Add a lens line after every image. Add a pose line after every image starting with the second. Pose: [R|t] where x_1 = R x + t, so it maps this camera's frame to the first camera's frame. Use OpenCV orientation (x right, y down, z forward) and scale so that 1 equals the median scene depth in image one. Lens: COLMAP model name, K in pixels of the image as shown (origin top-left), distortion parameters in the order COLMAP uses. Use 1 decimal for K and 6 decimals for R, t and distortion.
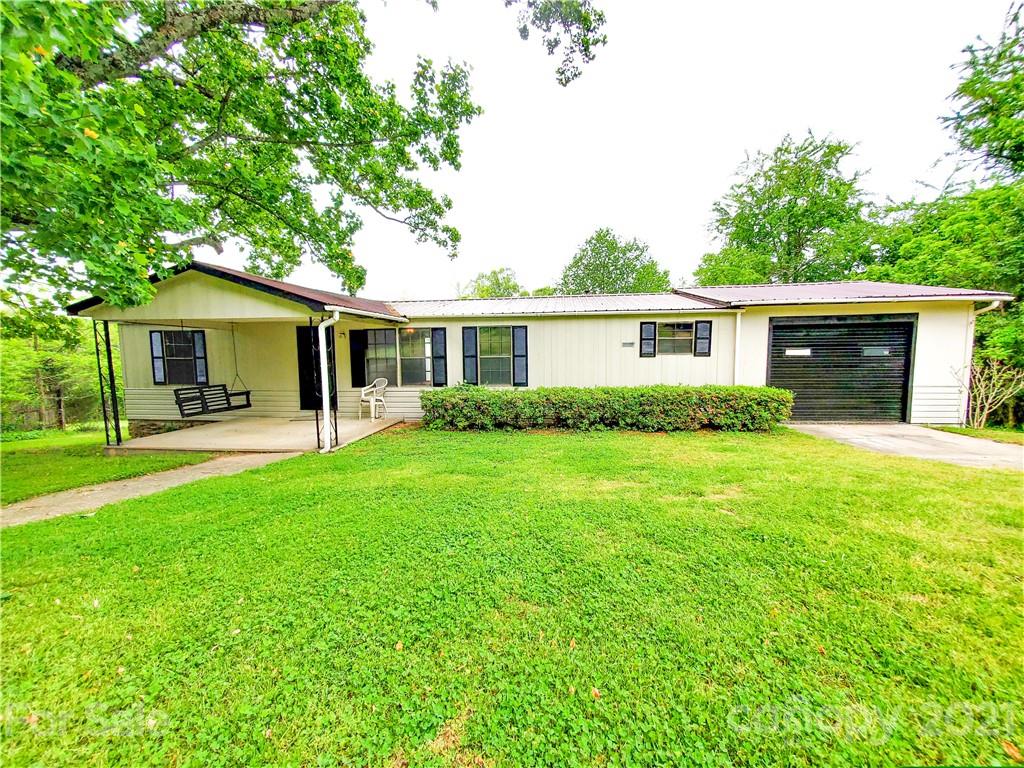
lens RADIAL K [[402.5, 0, 519.1], [0, 402.5, 388.8], [0, 0, 1]] dist [0.007656, 0.000210]
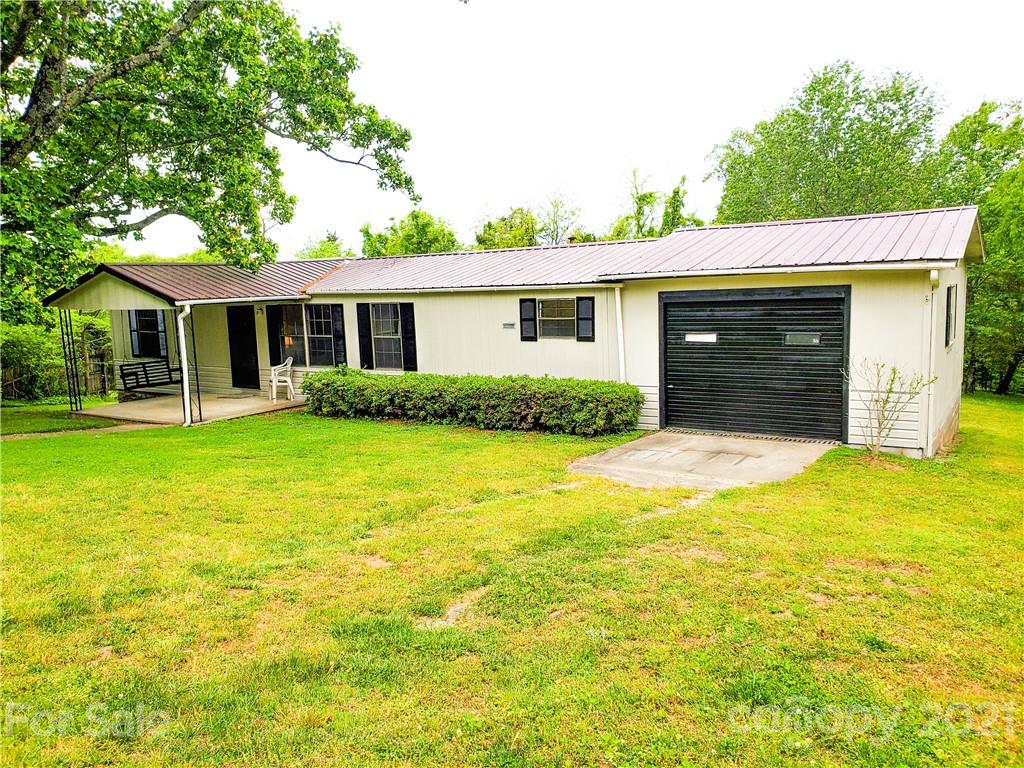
lens RADIAL K [[790.1, 0, 511.0], [0, 790.1, 388.4], [0, 0, 1]] dist [0.073135, -0.018078]
pose [[0.893599, 0.042099, -0.446887, 1.003926], [-0.019717, 0.998313, 0.054619, -0.068999], [0.448433, -0.039996, 0.892921, -0.459929]]
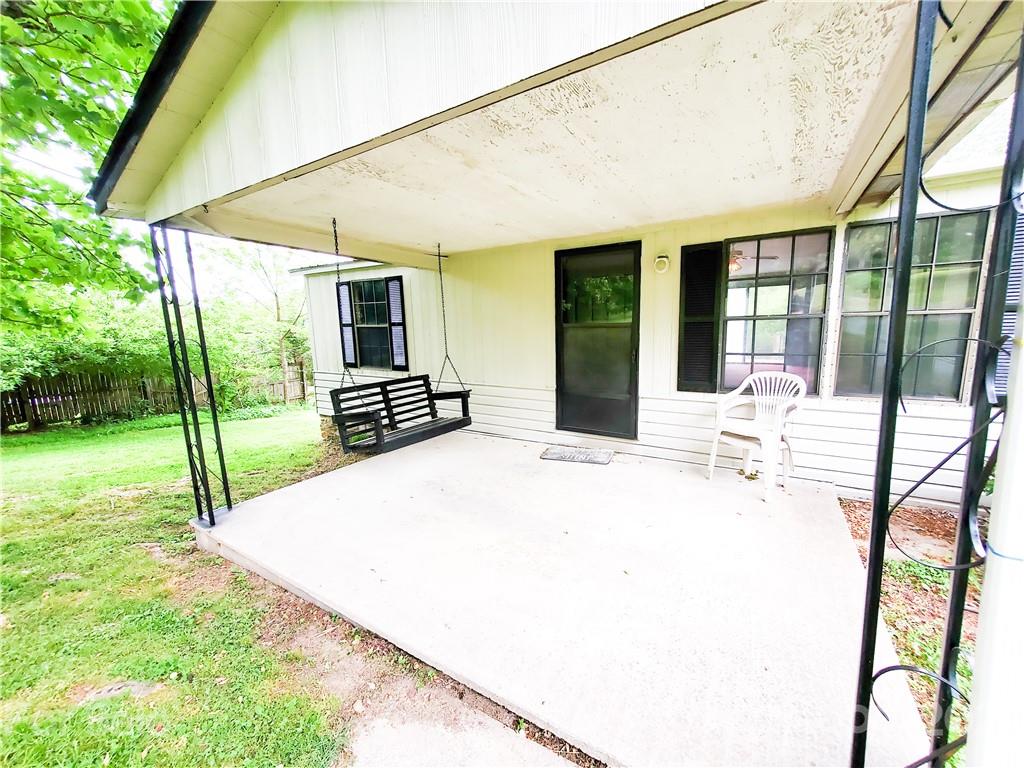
lens RADIAL K [[402.5, 0, 518.0], [0, 402.5, 385.3], [0, 0, 1]] dist [0.007656, 0.000210]
pose [[0.900237, 0.048506, -0.432689, -0.411129], [-0.019604, 0.997283, 0.071011, -0.036810], [0.434958, -0.055444, 0.898742, 0.601647]]
